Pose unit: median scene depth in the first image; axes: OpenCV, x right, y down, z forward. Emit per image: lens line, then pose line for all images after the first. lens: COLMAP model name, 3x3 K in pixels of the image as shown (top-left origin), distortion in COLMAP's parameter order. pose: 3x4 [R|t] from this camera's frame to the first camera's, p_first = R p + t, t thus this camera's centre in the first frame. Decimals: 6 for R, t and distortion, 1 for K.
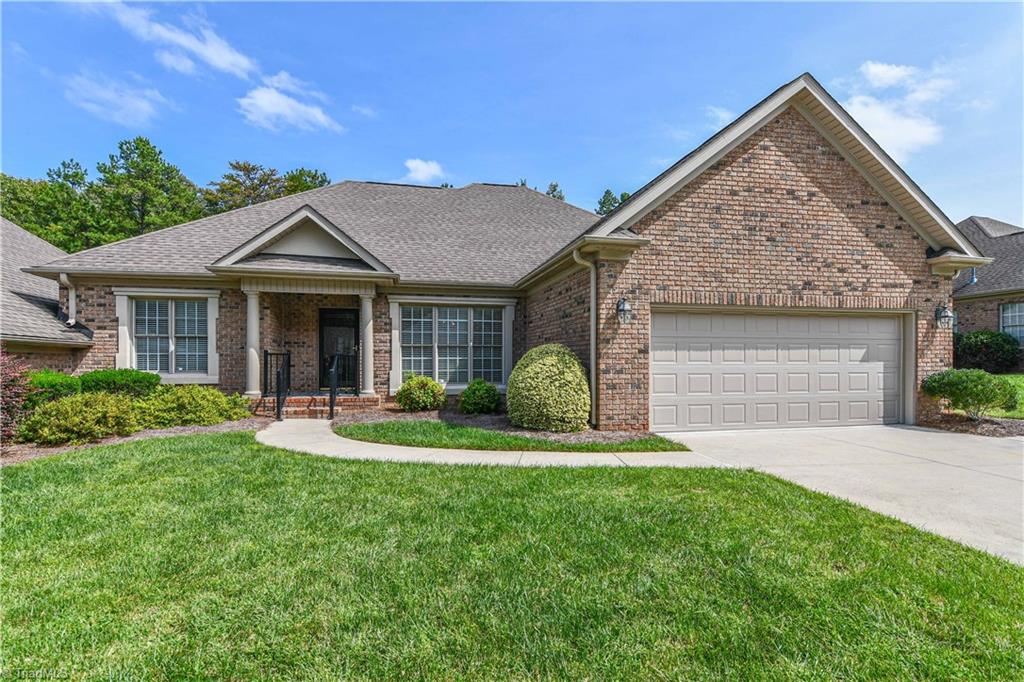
lens RADIAL K [[497.8, 0, 508.7], [0, 497.8, 363.2], [0, 0, 1]] dist [0.013793, -0.007645]
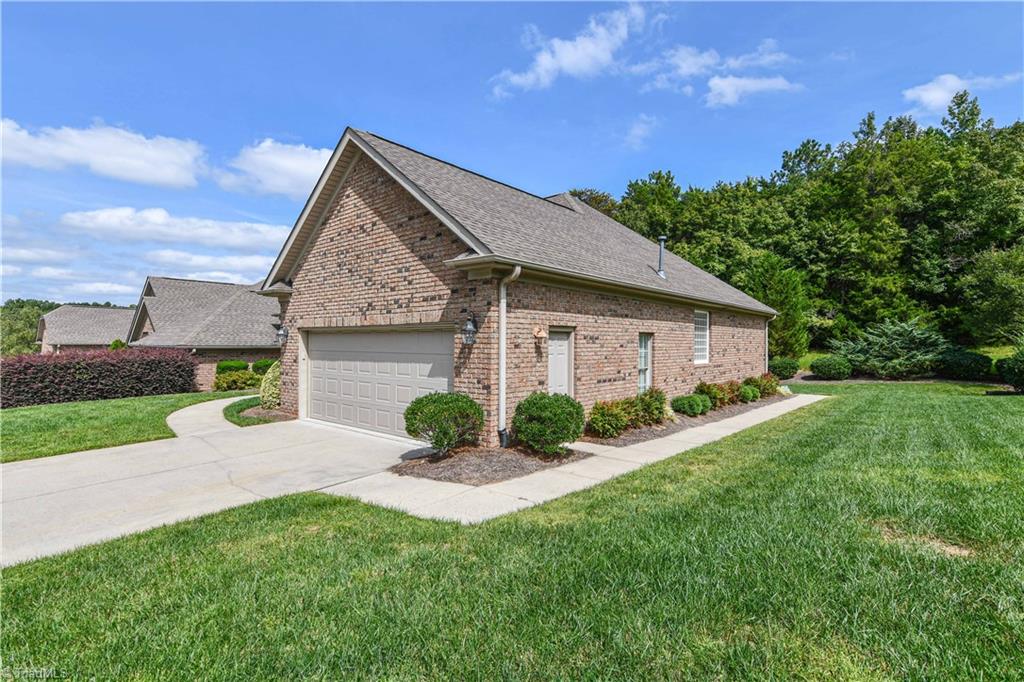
lens RADIAL K [[497.8, 0, 513.2], [0, 497.8, 344.6], [0, 0, 1]] dist [0.013793, -0.007645]
pose [[0.583765, 0.009687, -0.811865, 0.310269], [-0.001092, 0.999937, 0.011146, -0.015053], [0.811922, -0.005621, 0.583739, 0.110324]]
